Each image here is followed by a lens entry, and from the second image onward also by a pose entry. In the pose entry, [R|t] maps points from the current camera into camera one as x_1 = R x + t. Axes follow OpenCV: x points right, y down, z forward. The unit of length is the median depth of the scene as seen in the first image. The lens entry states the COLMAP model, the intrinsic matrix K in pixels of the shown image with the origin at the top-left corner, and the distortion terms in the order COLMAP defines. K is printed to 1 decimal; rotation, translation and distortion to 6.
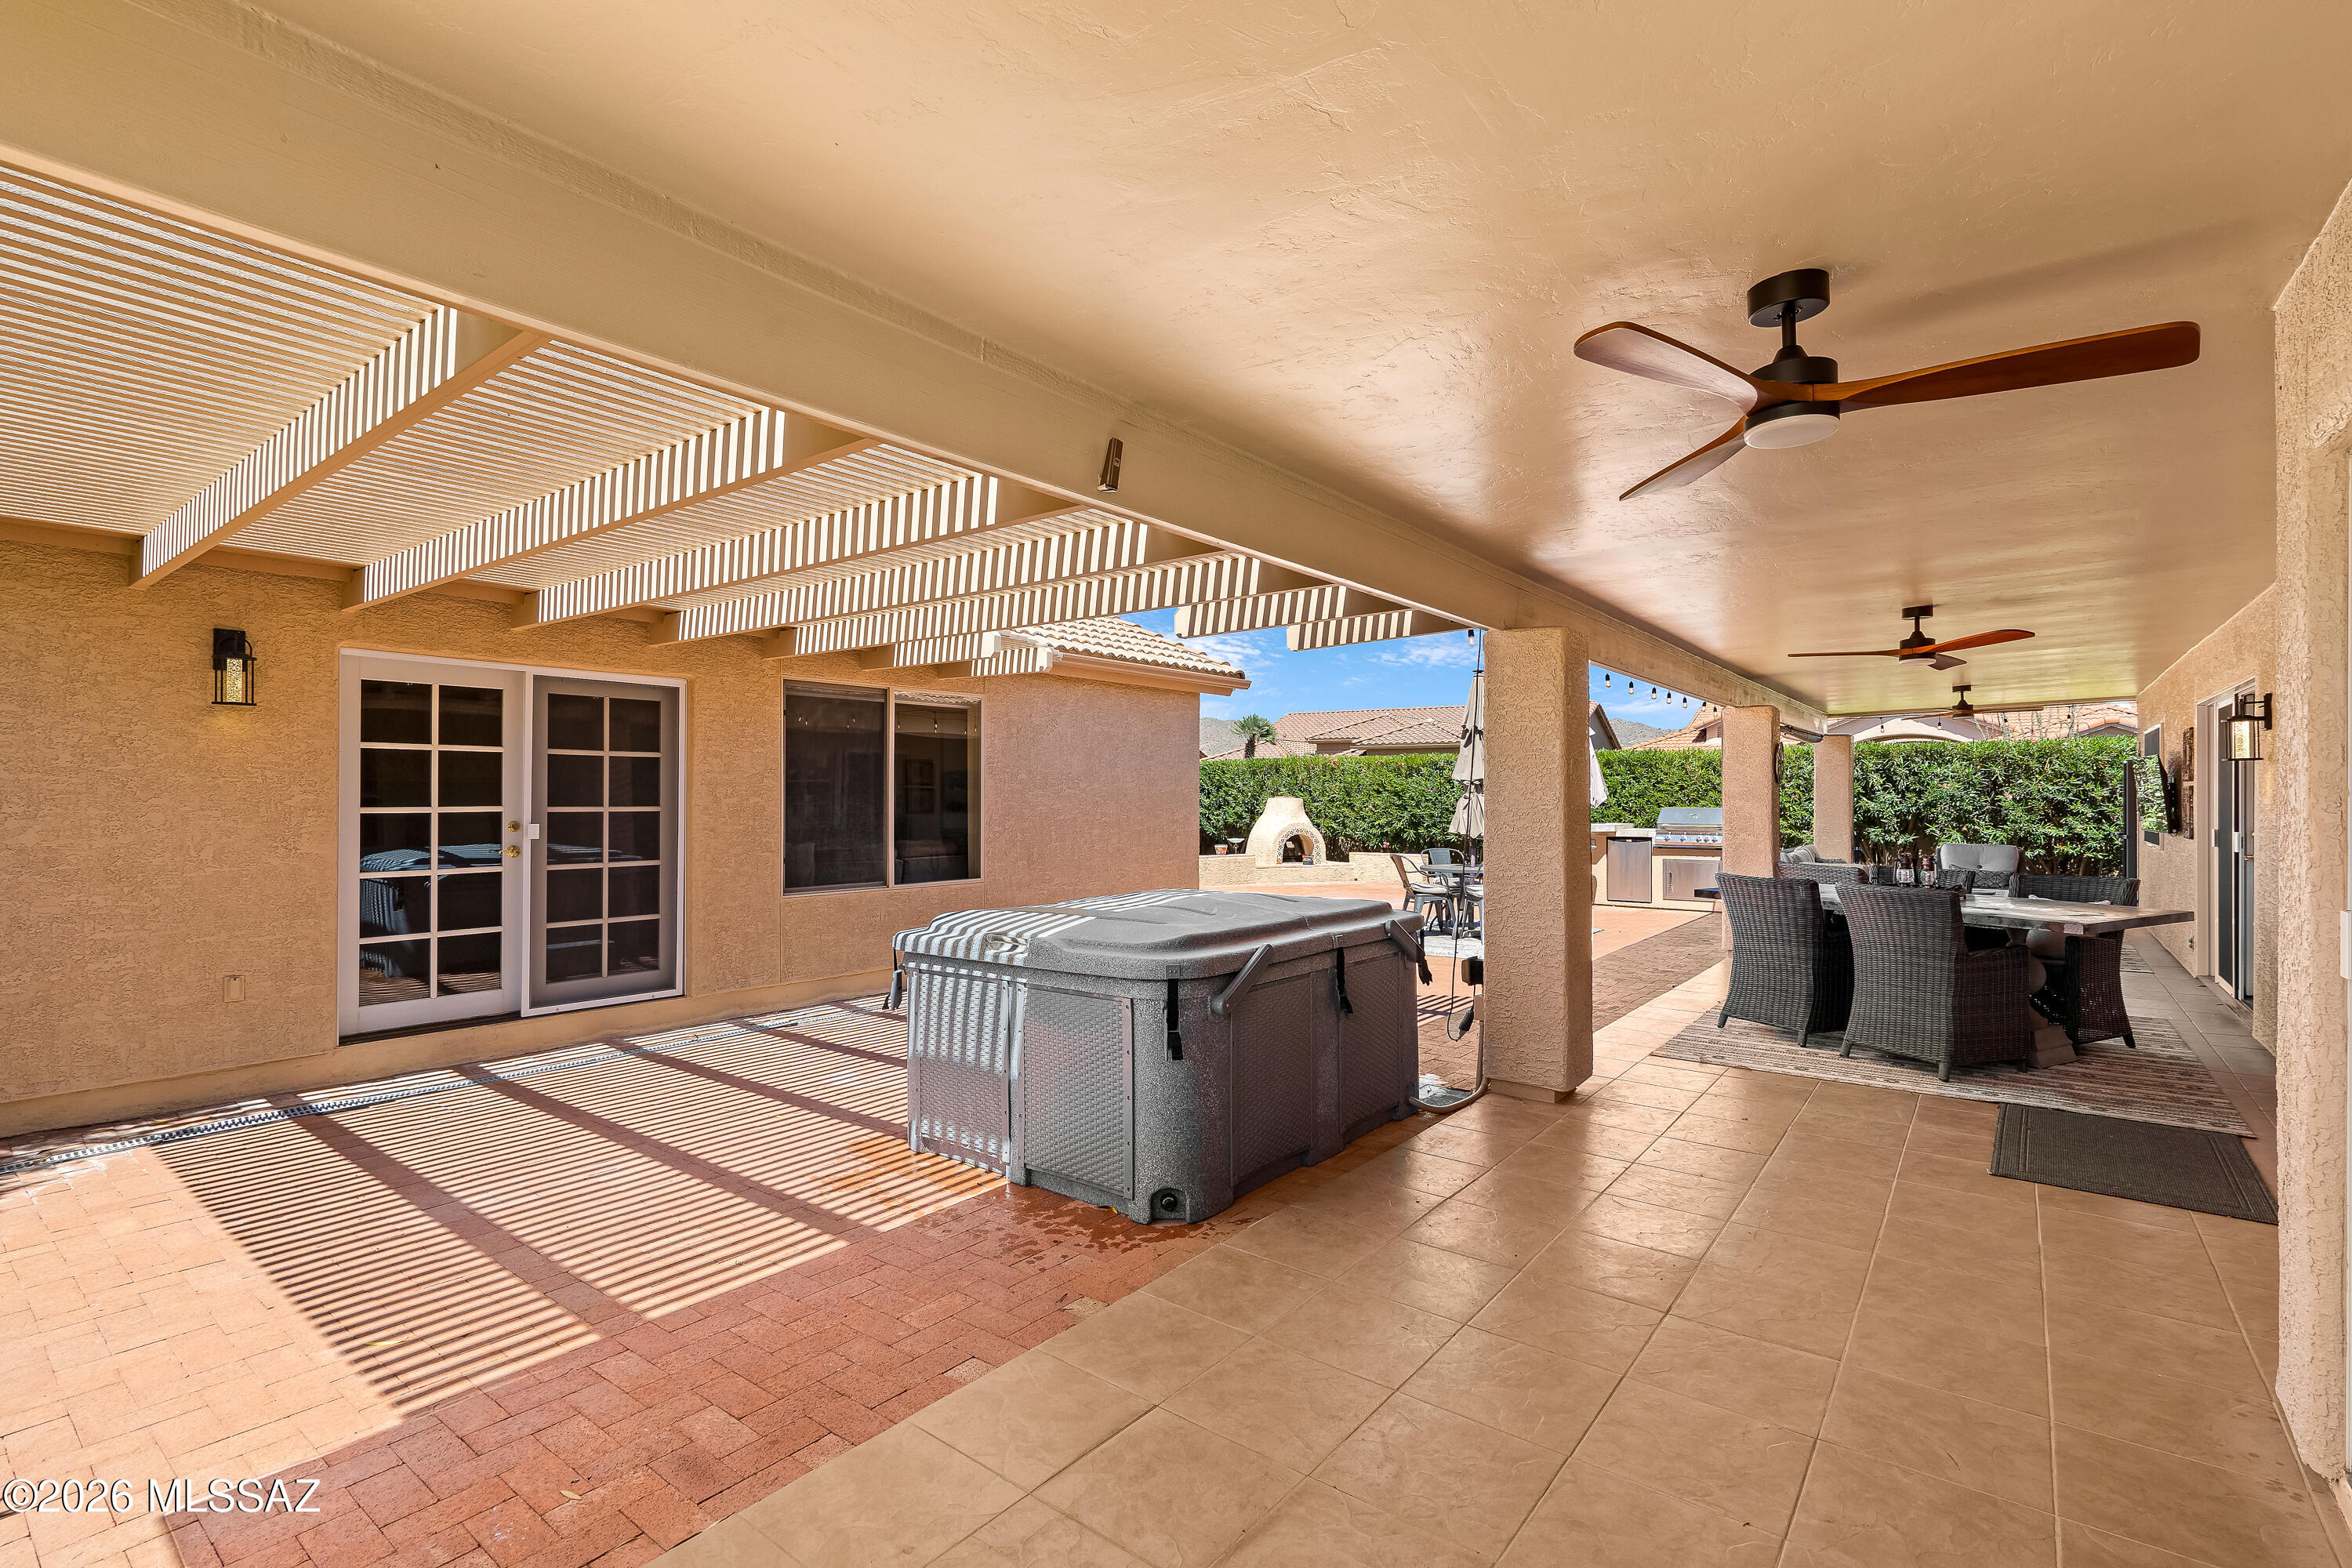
lens RADIAL K [[1083.5, 0, 1175.3], [0, 1083.5, 795.8], [0, 0, 1]] dist [-0.004399, 0.000724]
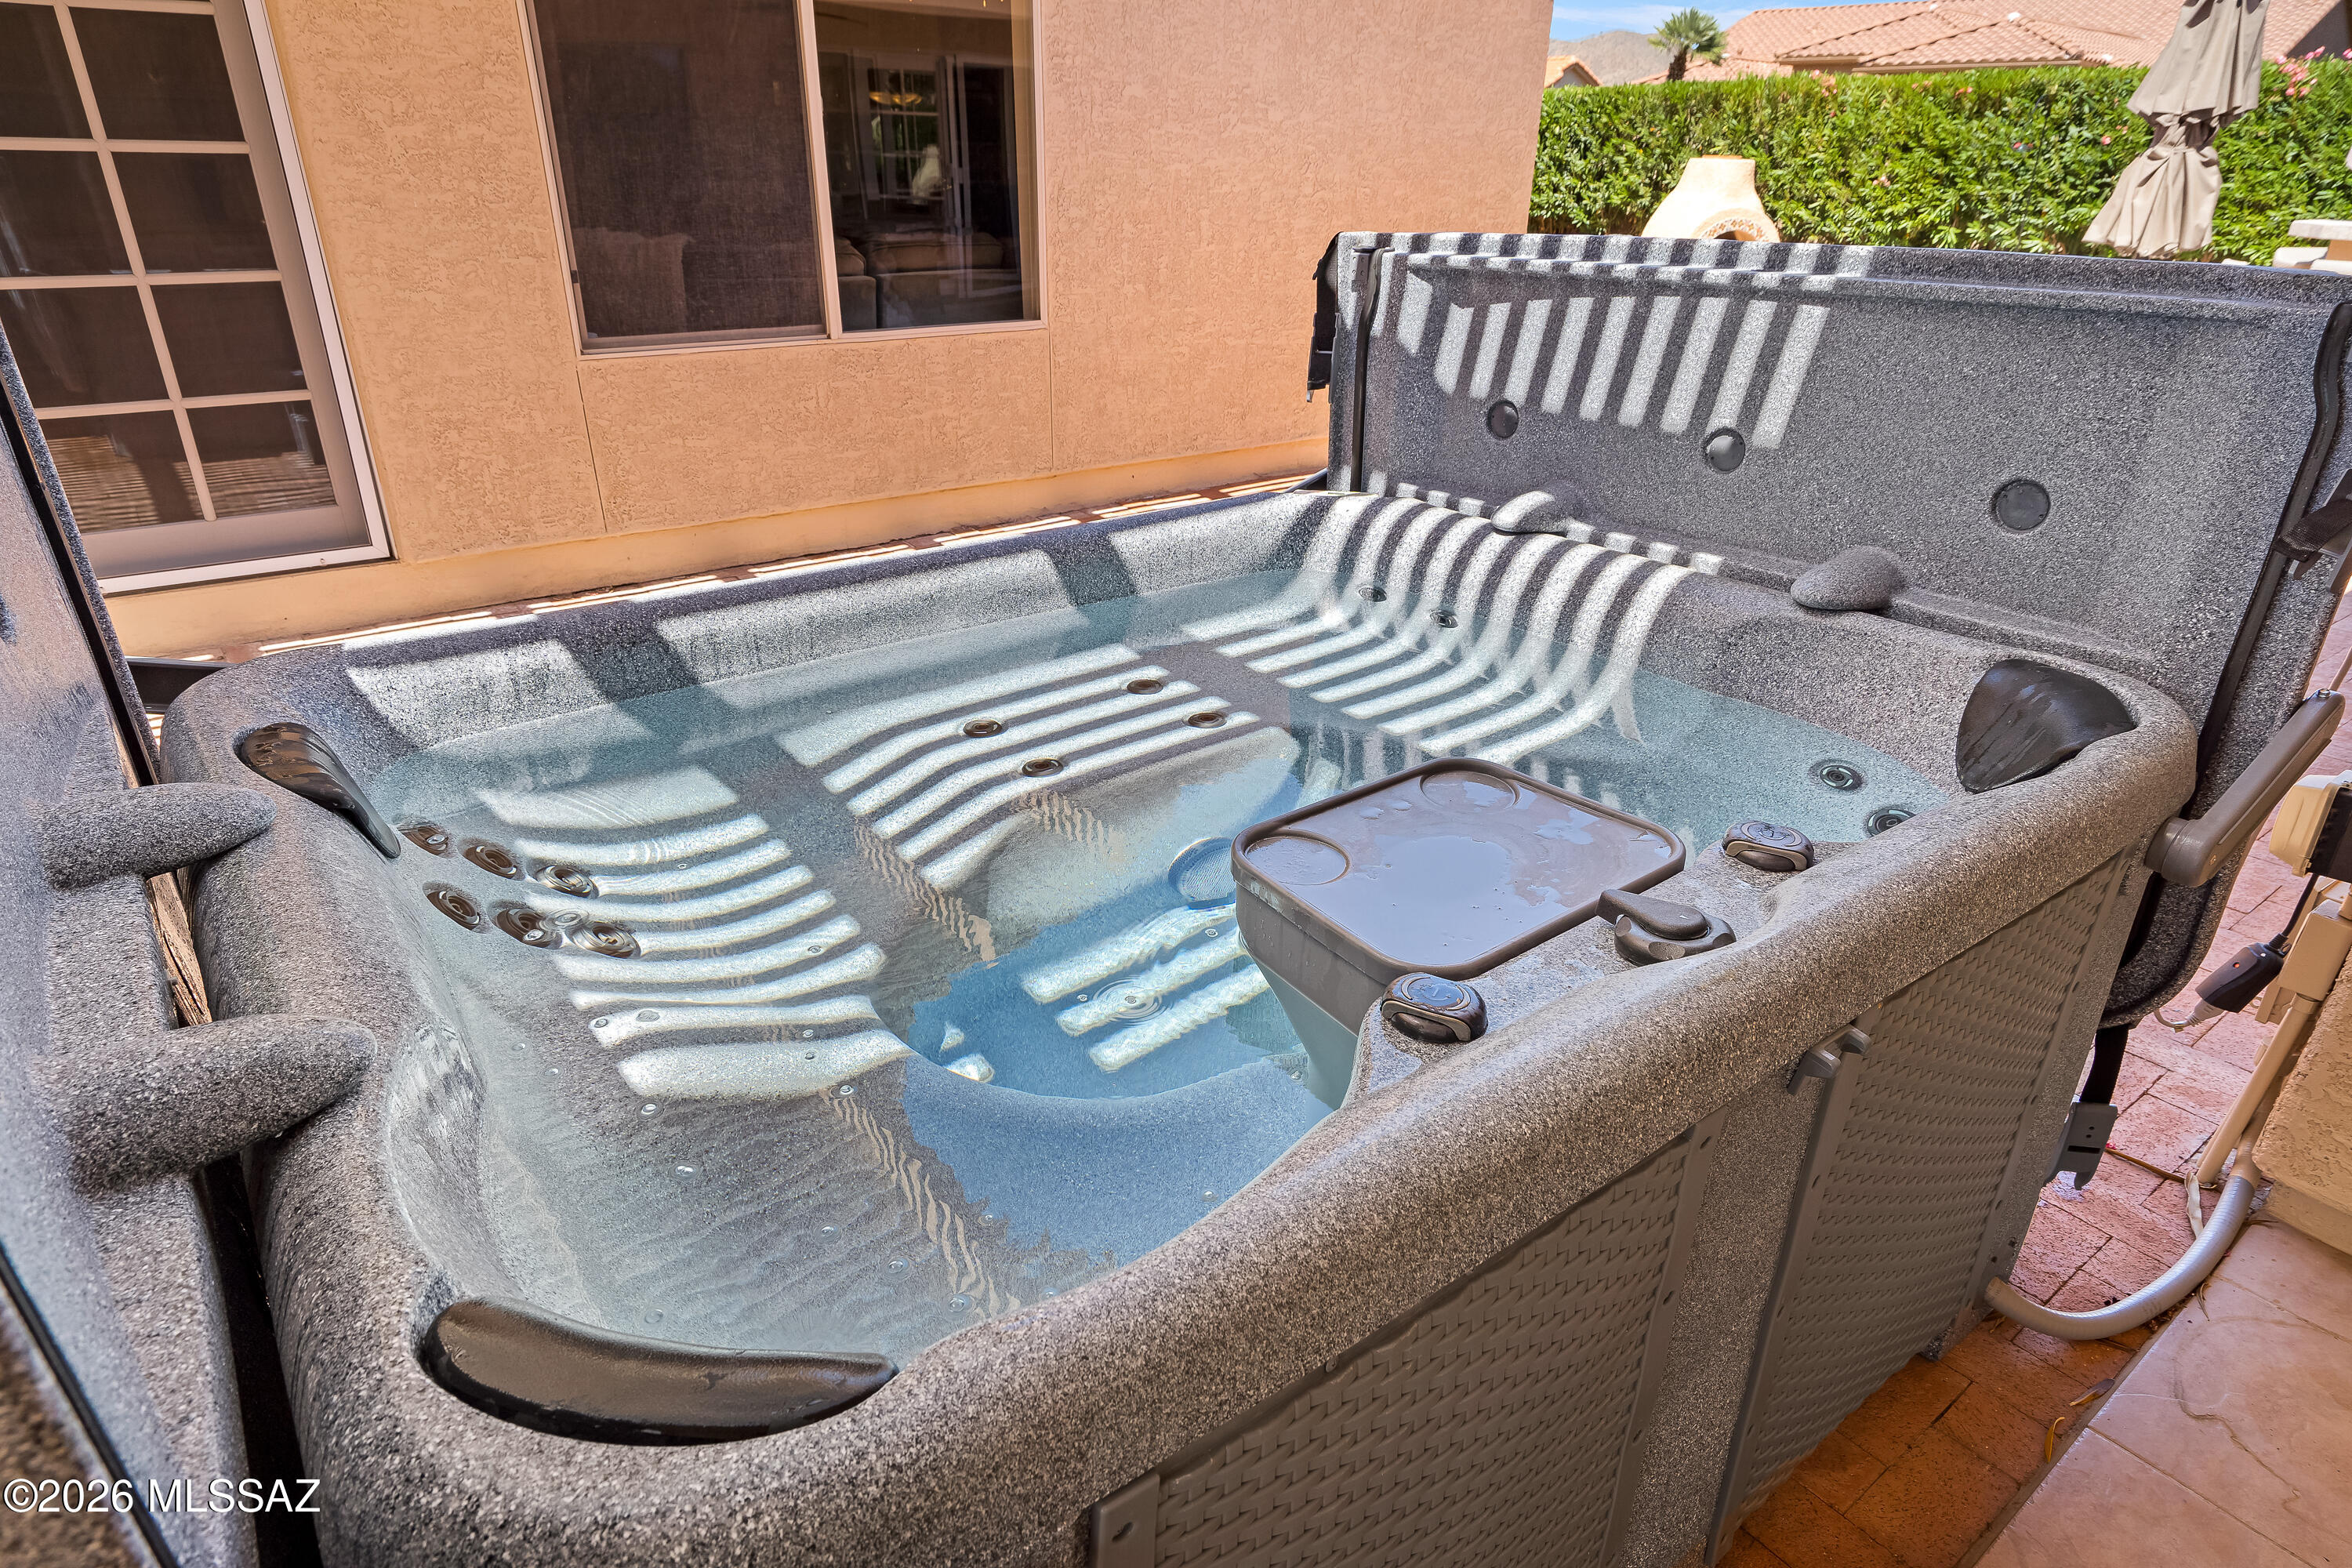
lens RADIAL K [[1355.5, 0, 1175.7], [0, 1355.5, 792.8], [0, 0, 1]] dist [0.005059, 0.002029]
pose [[0.969148, 0.116830, -0.217033, 0.037525], [-0.013621, 0.904569, 0.426109, 0.006046], [0.246104, -0.410006, 0.878253, 0.360284]]
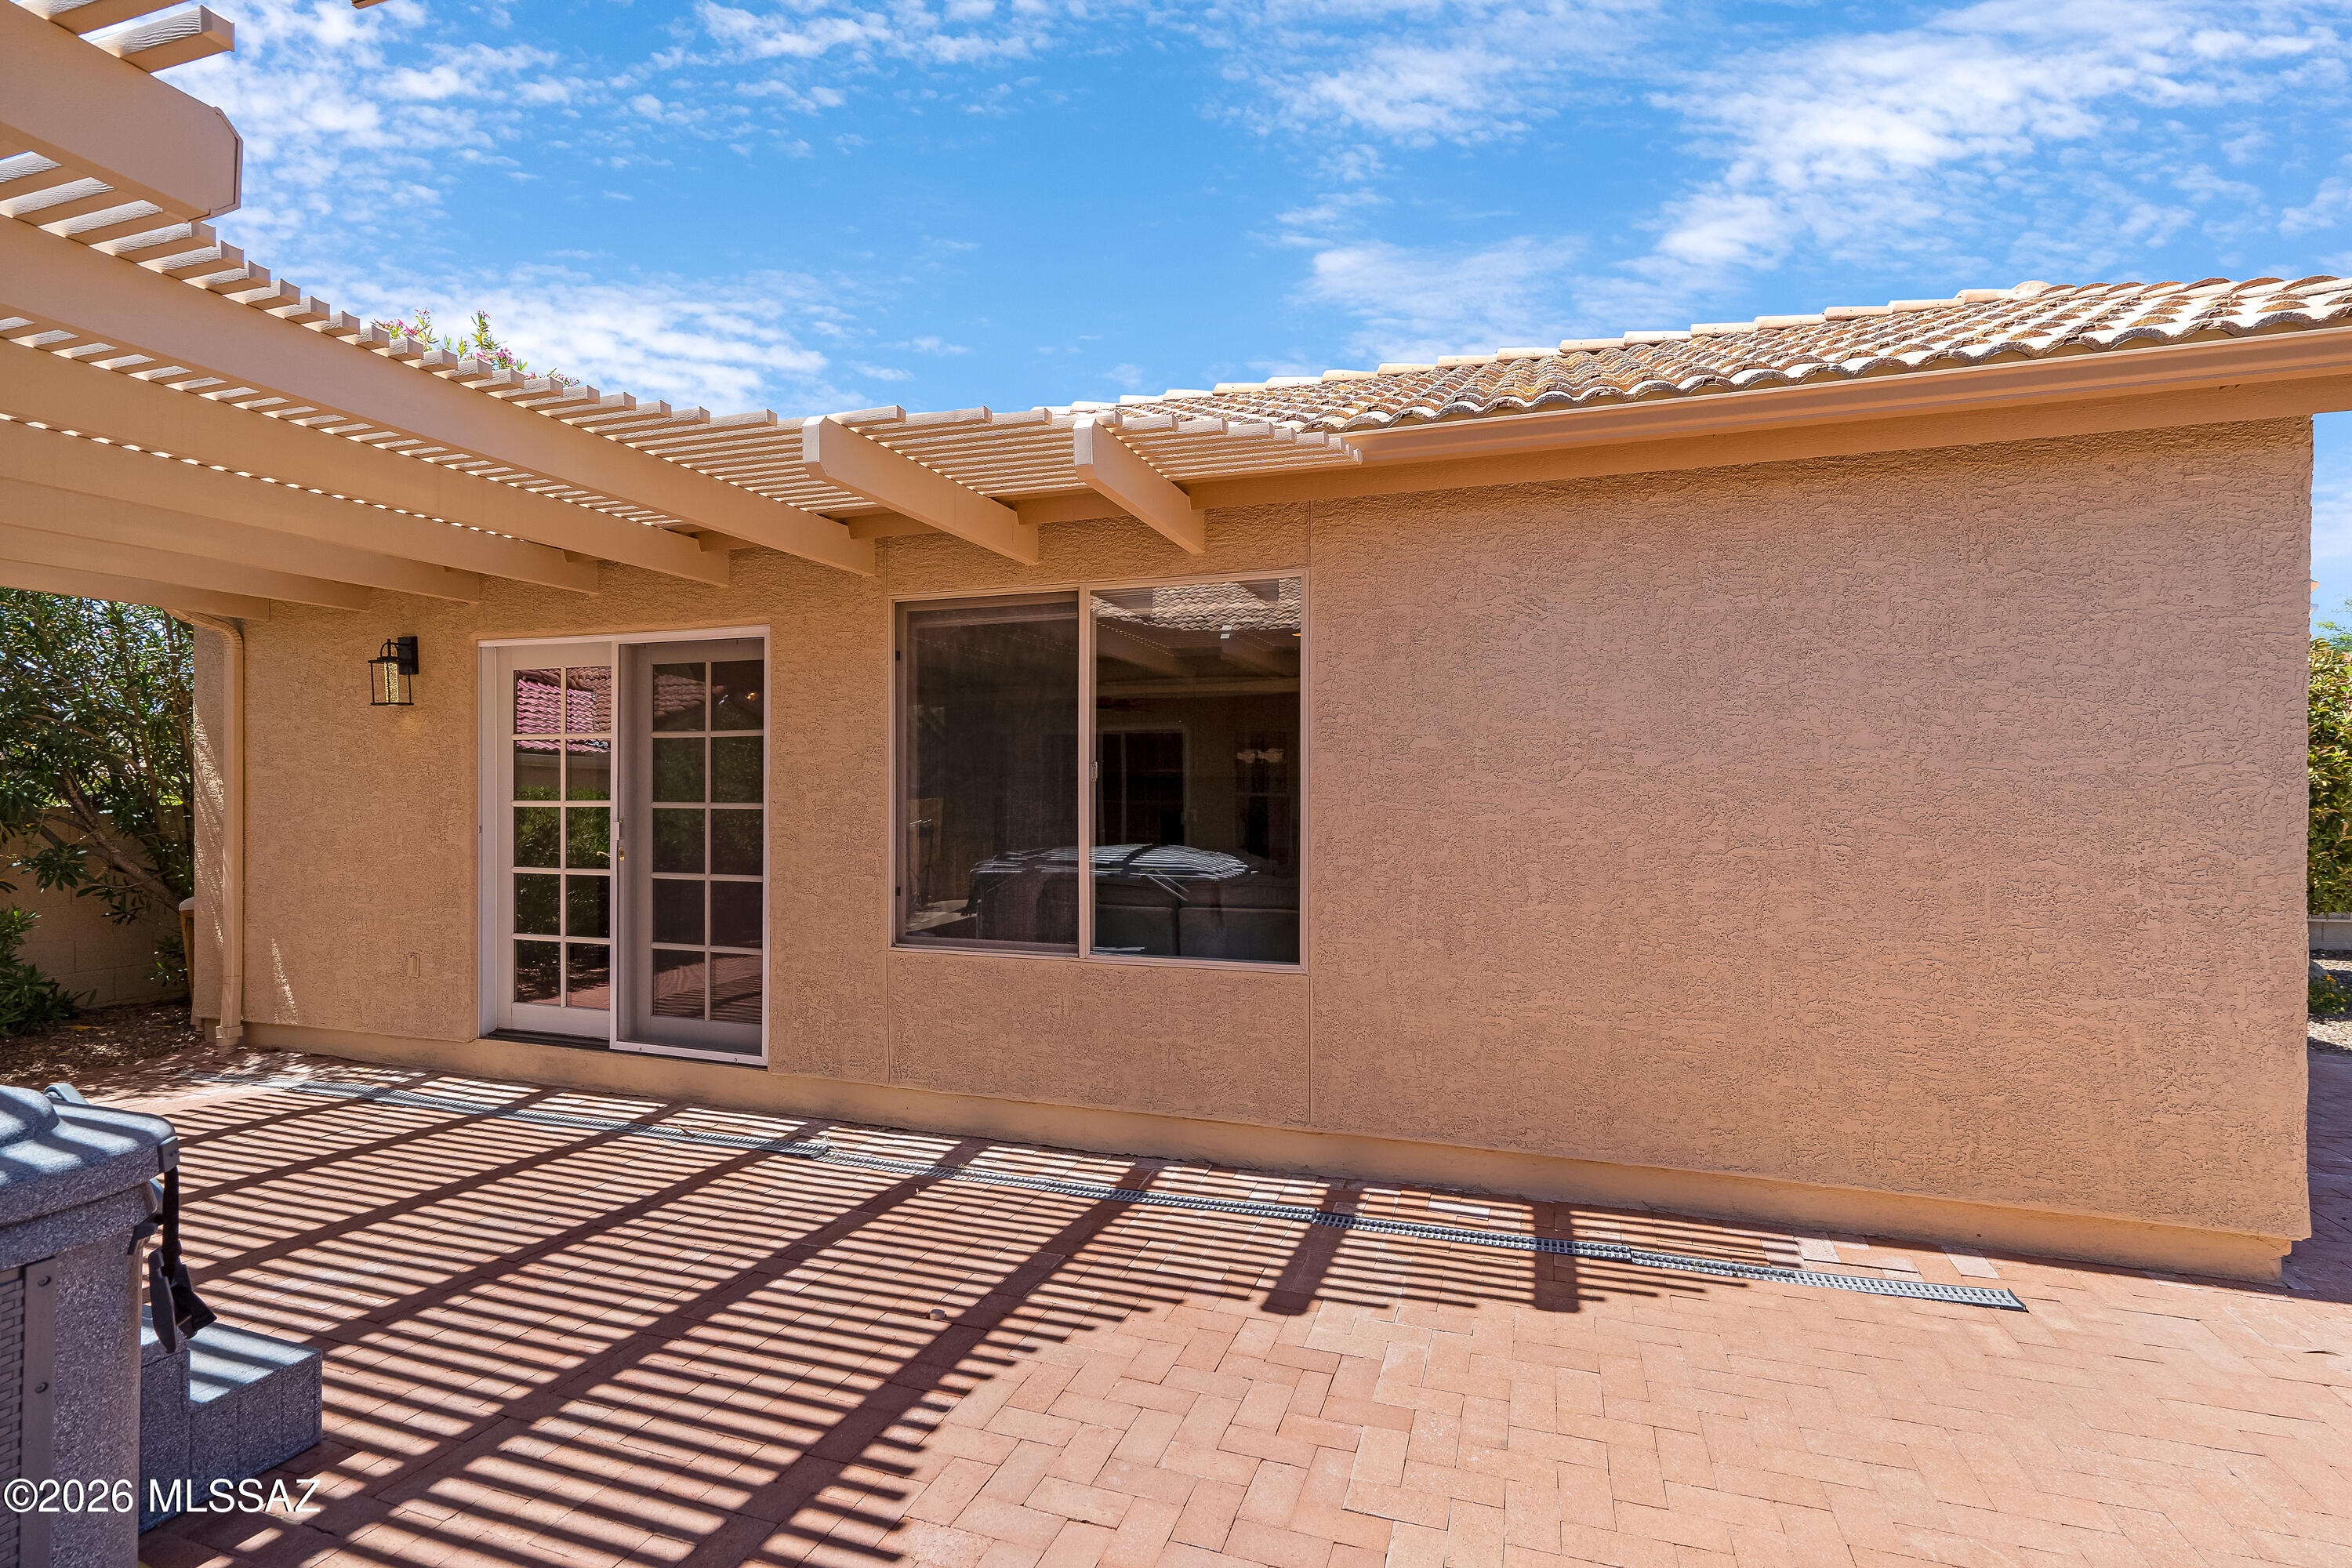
lens RADIAL K [[1083.5, 0, 1175.3], [0, 1083.5, 795.8], [0, 0, 1]] dist [-0.004399, 0.000724]
pose [[0.332613, 0.000275, -0.943063, 0.227044], [-0.002210, 0.999997, -0.000488, 0.003482], [0.943061, 0.002247, 0.332613, 0.748742]]
